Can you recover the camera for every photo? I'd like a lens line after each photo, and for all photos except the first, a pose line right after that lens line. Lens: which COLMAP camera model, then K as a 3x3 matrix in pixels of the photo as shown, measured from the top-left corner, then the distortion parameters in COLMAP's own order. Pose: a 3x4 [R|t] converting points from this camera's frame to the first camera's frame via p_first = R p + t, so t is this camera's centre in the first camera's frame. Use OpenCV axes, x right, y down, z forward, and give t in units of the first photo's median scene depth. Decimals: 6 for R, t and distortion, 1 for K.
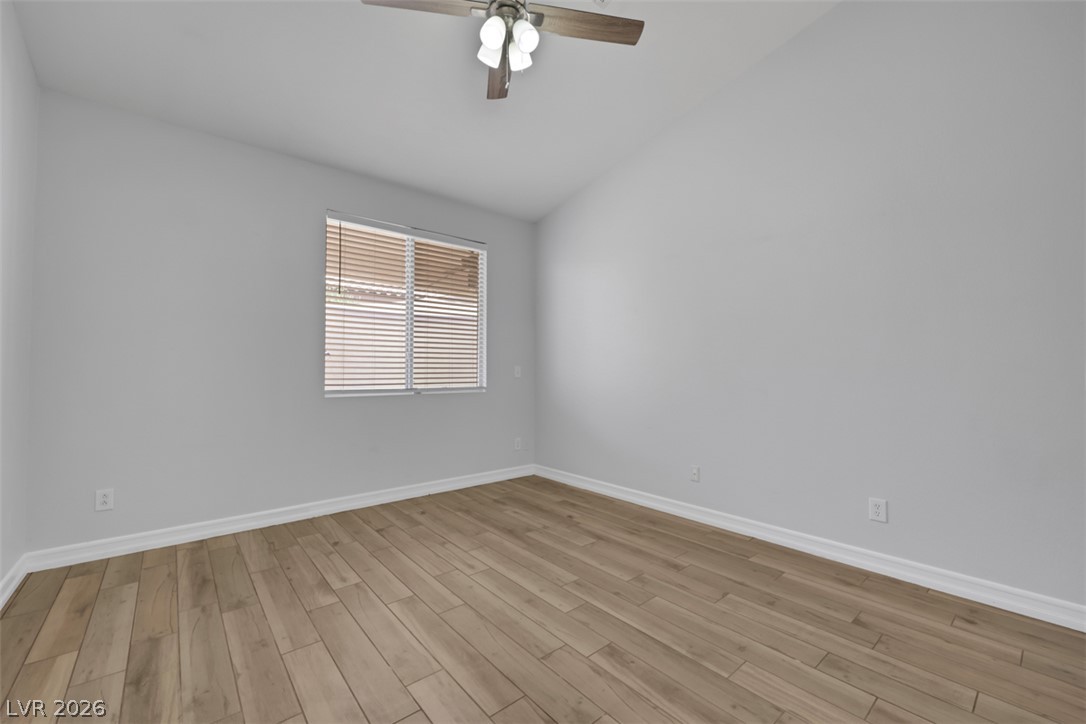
lens RADIAL K [[444.5, 0, 543.0], [0, 444.5, 362.0], [0, 0, 1]] dist [0.000894, 0.000188]
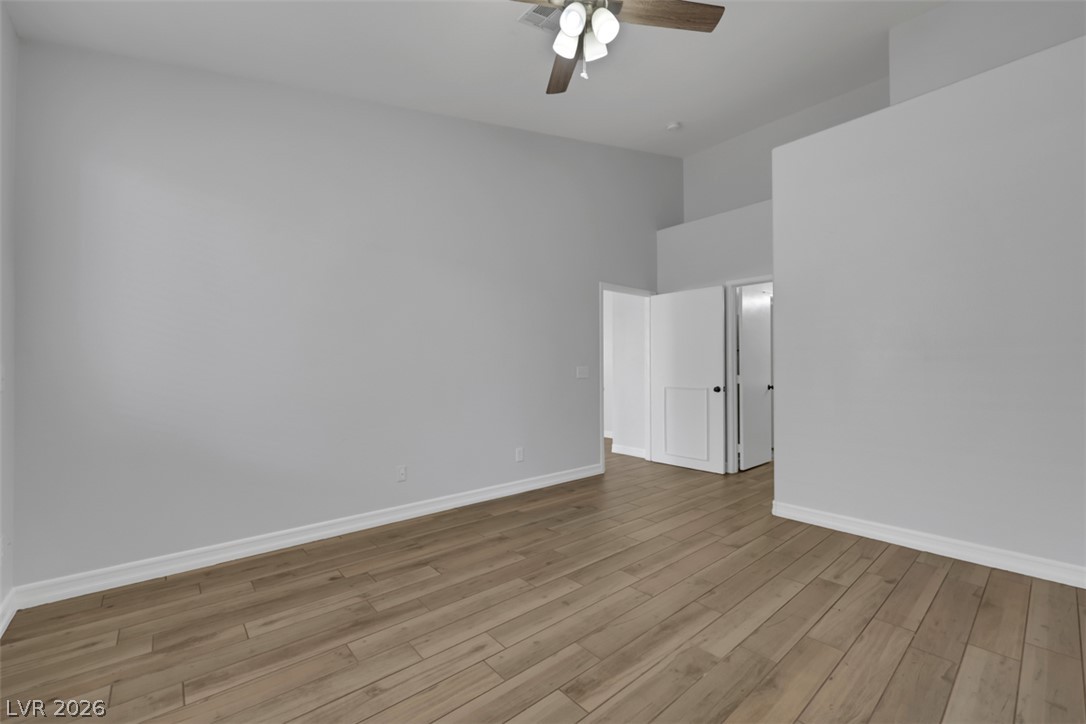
lens RADIAL K [[444.5, 0, 543.0], [0, 444.5, 362.0], [0, 0, 1]] dist [0.000894, 0.000188]
pose [[-0.011684, 0.015165, 0.999817, -0.781795], [-0.014253, 0.999781, -0.015331, 0.010657], [-0.999830, -0.014429, -0.011465, 0.809774]]
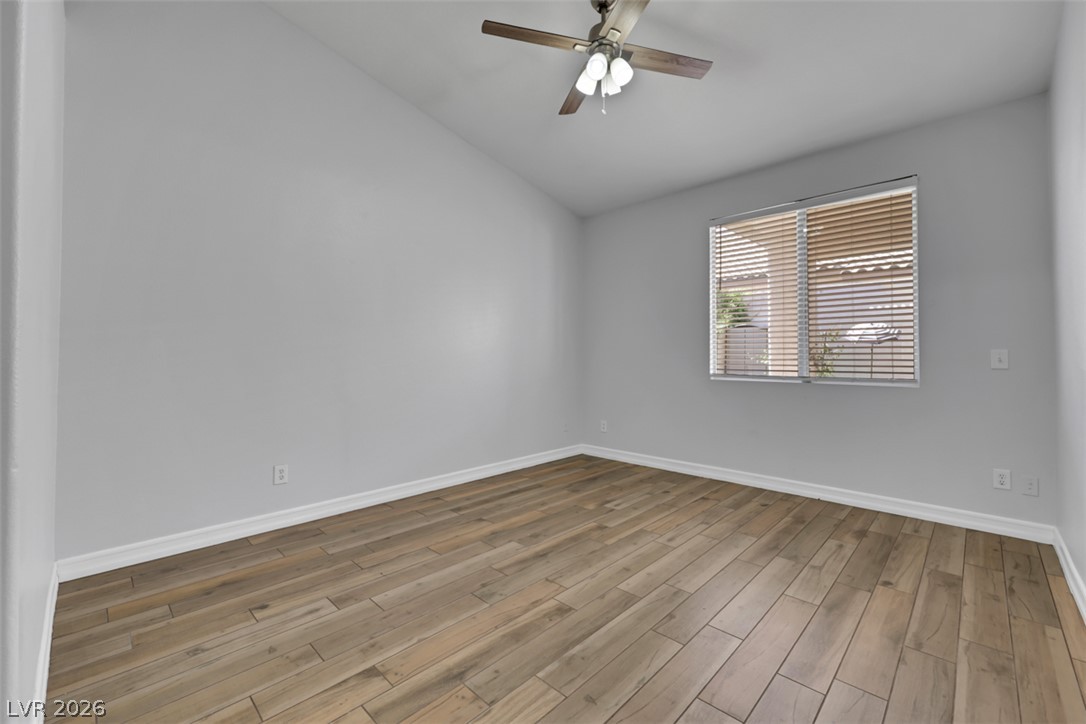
lens RADIAL K [[444.5, 0, 543.0], [0, 444.5, 362.0], [0, 0, 1]] dist [0.000894, 0.000188]
pose [[0.096359, 0.009354, -0.995303, 0.775841], [0.019090, 0.999755, 0.011244, 0.011901], [0.995164, -0.020084, 0.096156, 0.531546]]
